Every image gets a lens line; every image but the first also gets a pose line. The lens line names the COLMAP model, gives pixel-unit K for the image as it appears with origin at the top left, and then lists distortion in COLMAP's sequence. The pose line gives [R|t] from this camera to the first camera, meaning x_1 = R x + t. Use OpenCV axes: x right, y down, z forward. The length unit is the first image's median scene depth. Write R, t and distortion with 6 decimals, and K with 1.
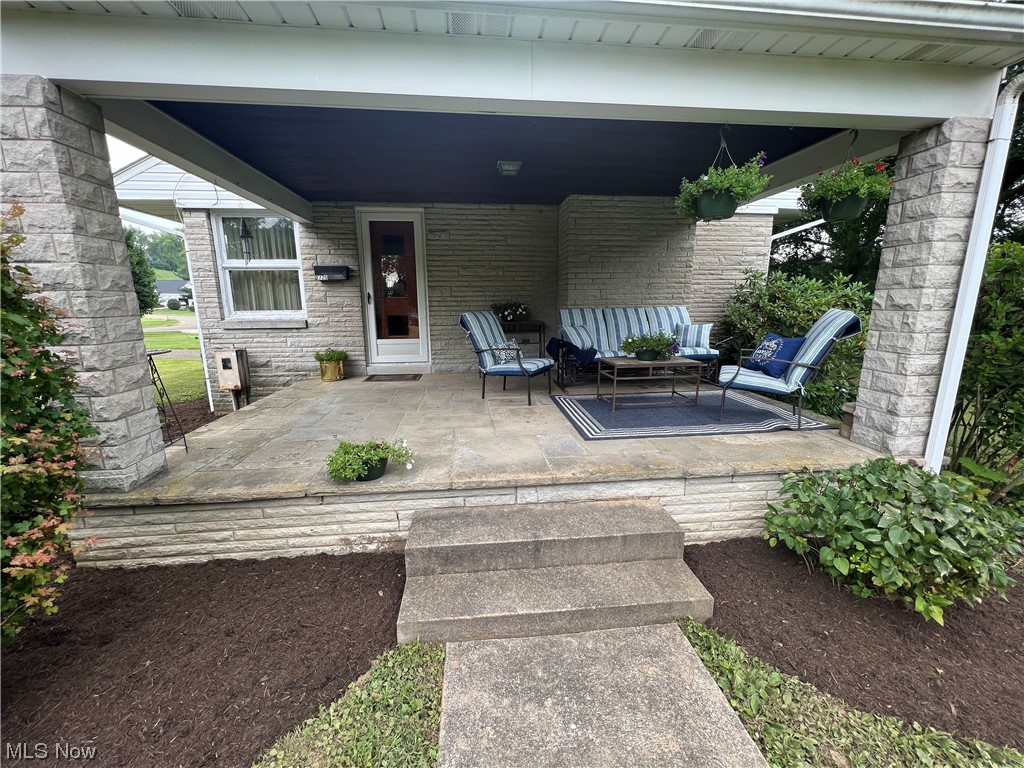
lens RADIAL K [[411.1, 0, 510.2], [0, 411.1, 382.7], [0, 0, 1]] dist [0.002146, -0.000708]
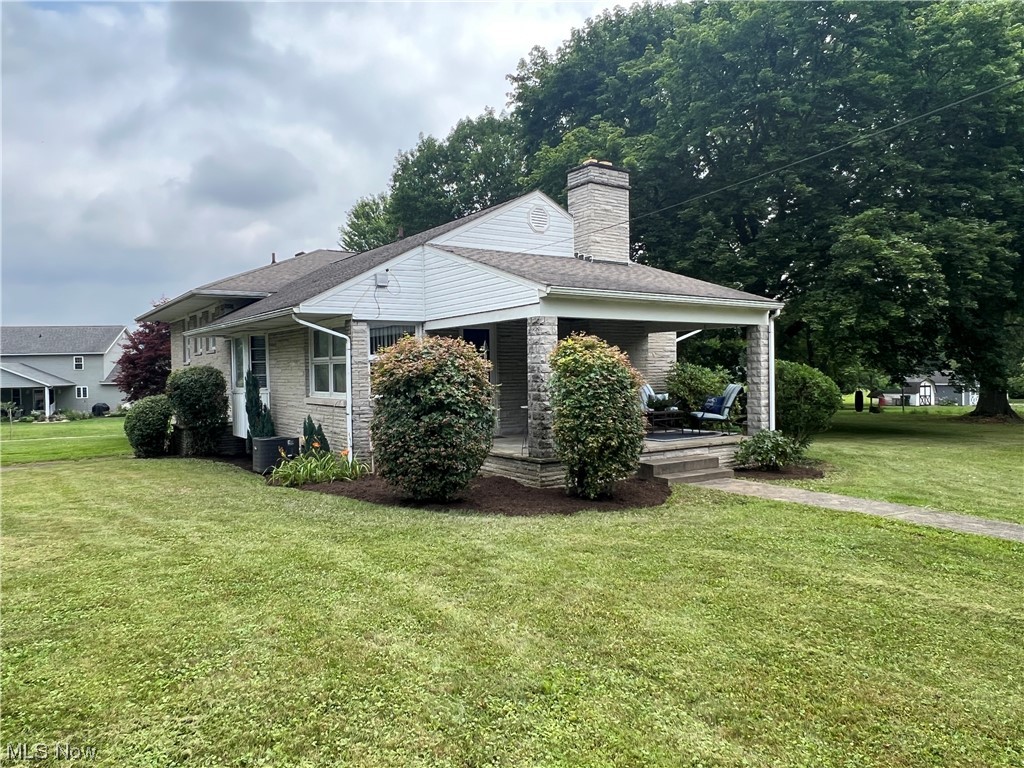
lens RADIAL K [[731.6, 0, 514.3], [0, 731.6, 384.4], [0, 0, 1]] dist [-0.002373, -0.000142]
pose [[0.878963, -0.014756, 0.476662, -2.770520], [0.102995, 0.981806, -0.159529, 0.433735], [-0.465635, 0.189314, 0.864491, -2.451543]]
